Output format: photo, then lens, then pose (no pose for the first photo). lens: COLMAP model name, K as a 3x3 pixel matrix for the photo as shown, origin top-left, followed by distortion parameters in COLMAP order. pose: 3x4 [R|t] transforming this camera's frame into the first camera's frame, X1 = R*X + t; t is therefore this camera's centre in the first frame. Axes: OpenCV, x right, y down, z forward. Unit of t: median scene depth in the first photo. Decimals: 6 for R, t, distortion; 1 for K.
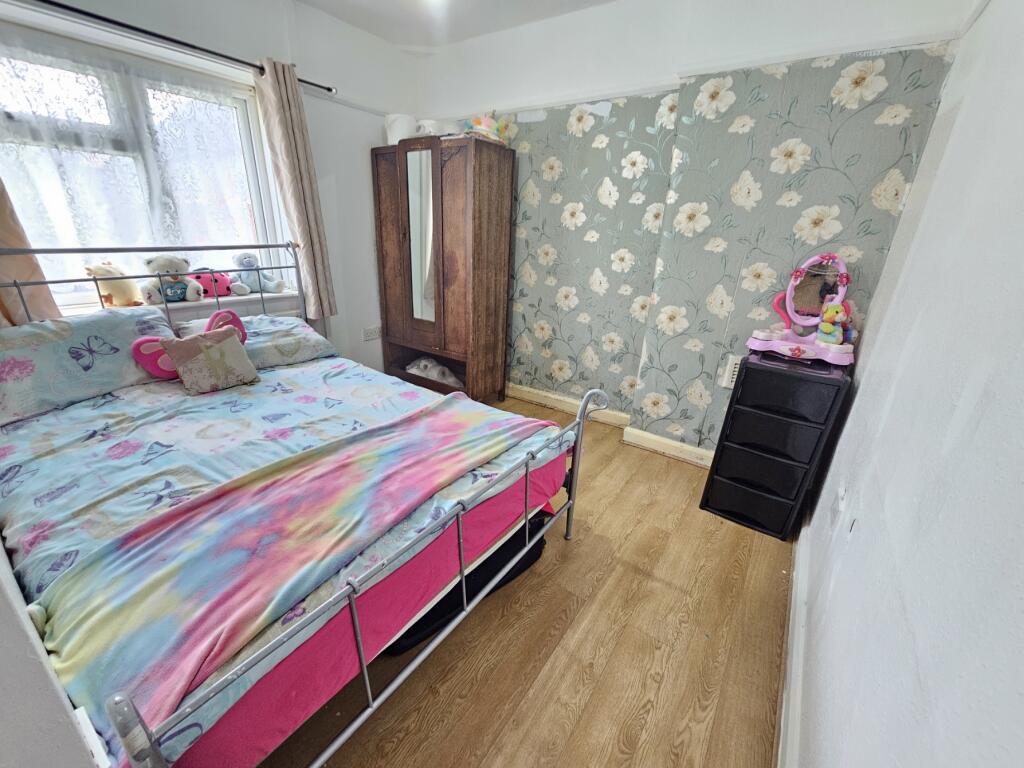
lens RADIAL K [[418.5, 0, 509.1], [0, 418.5, 390.5], [0, 0, 1]] dist [0.000177, -0.000769]
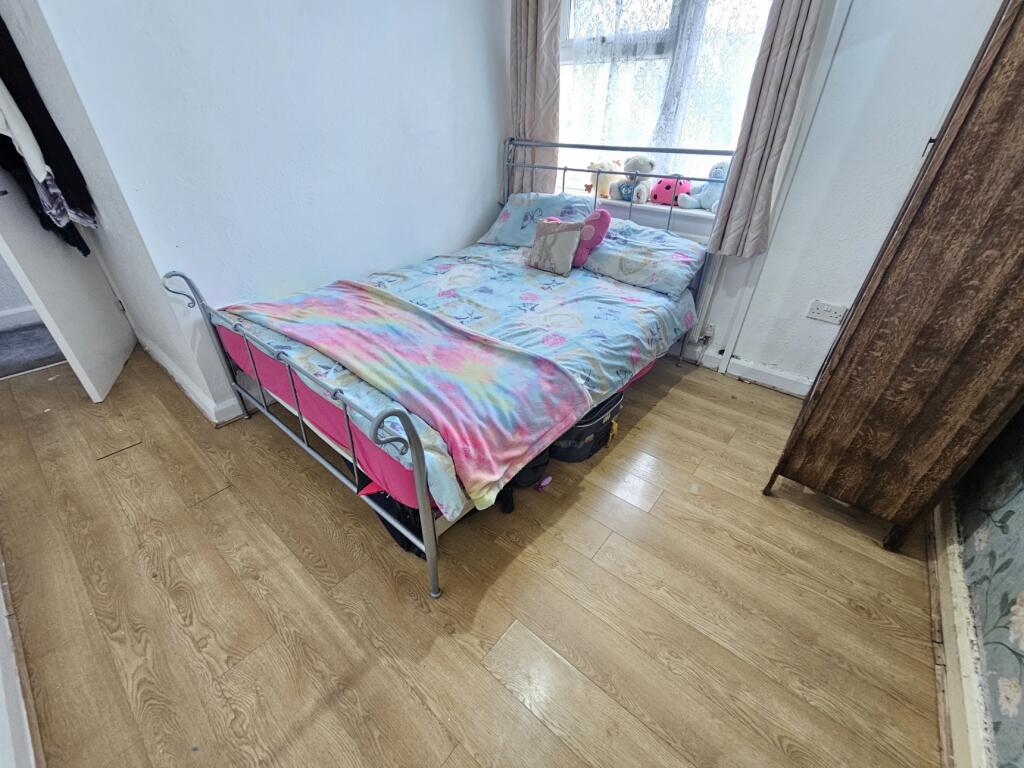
lens RADIAL K [[418.5, 0, 509.1], [0, 418.5, 390.5], [0, 0, 1]] dist [0.000177, -0.000769]
pose [[-0.081113, 0.505638, -0.858924, 0.603522], [-0.385632, 0.778728, 0.494844, -0.325576], [0.919080, 0.371367, 0.131825, 0.972601]]
